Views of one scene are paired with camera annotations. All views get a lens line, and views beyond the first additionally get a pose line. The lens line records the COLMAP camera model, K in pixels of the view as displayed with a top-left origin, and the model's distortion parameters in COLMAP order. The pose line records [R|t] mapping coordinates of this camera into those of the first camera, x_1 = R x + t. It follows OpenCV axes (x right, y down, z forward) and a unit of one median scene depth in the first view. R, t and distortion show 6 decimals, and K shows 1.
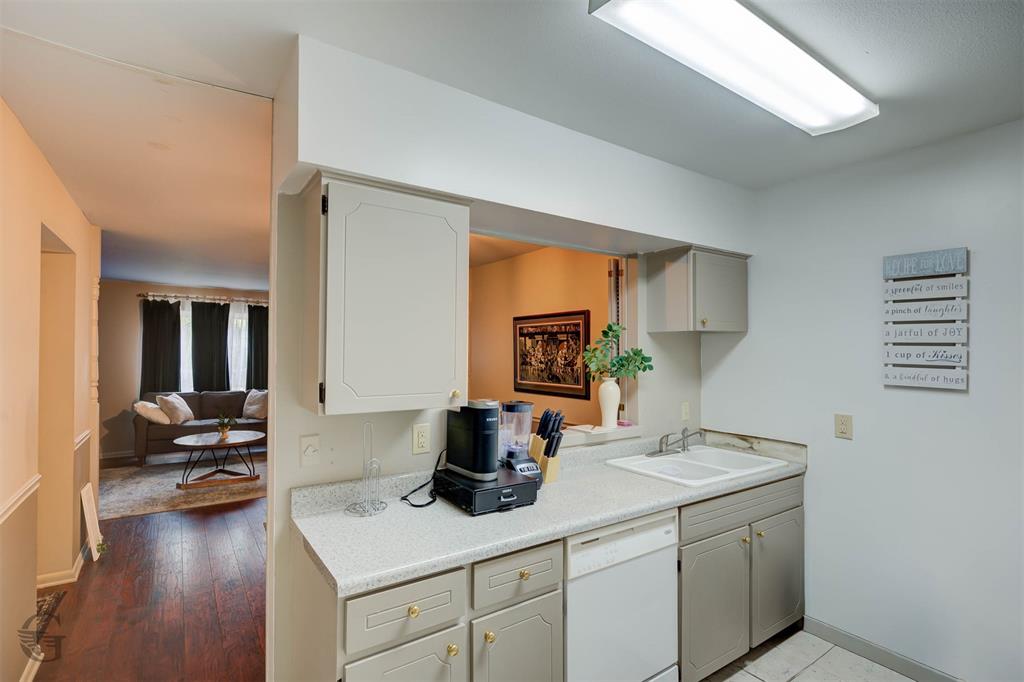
lens RADIAL K [[482.6, 0, 517.2], [0, 482.6, 340.7], [0, 0, 1]] dist [-0.001117, -0.002286]
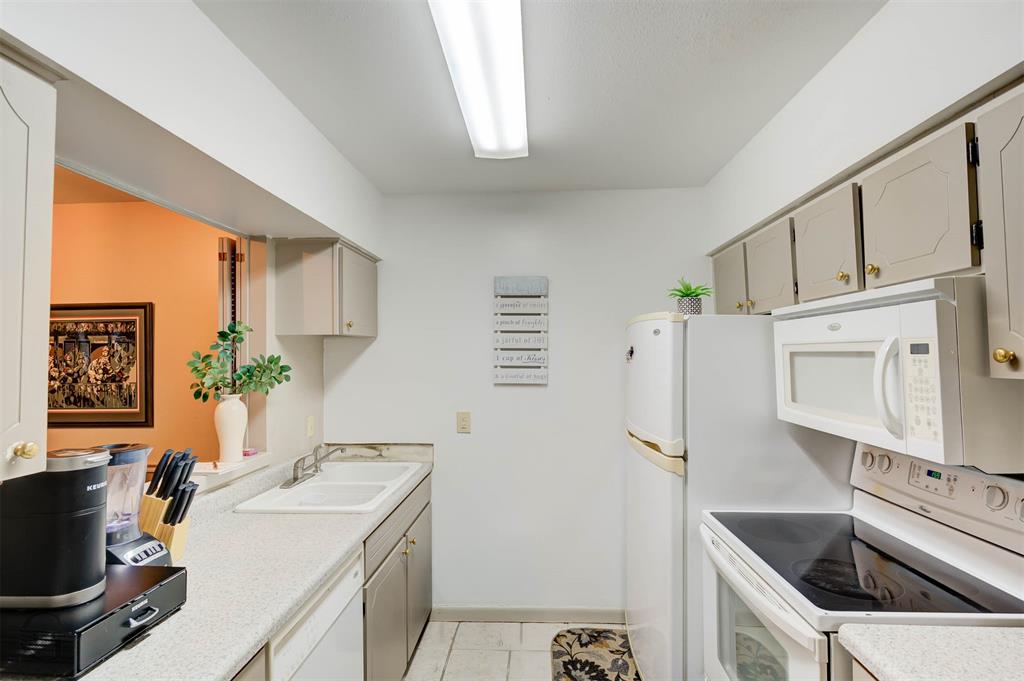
lens RADIAL K [[482.6, 0, 511.2], [0, 482.6, 341.3], [0, 0, 1]] dist [-0.001117, -0.002286]
pose [[0.617187, 0.012857, 0.786712, -0.137351], [-0.004247, 0.999906, -0.013010, 0.001920], [-0.786805, 0.004689, 0.617184, 0.202623]]
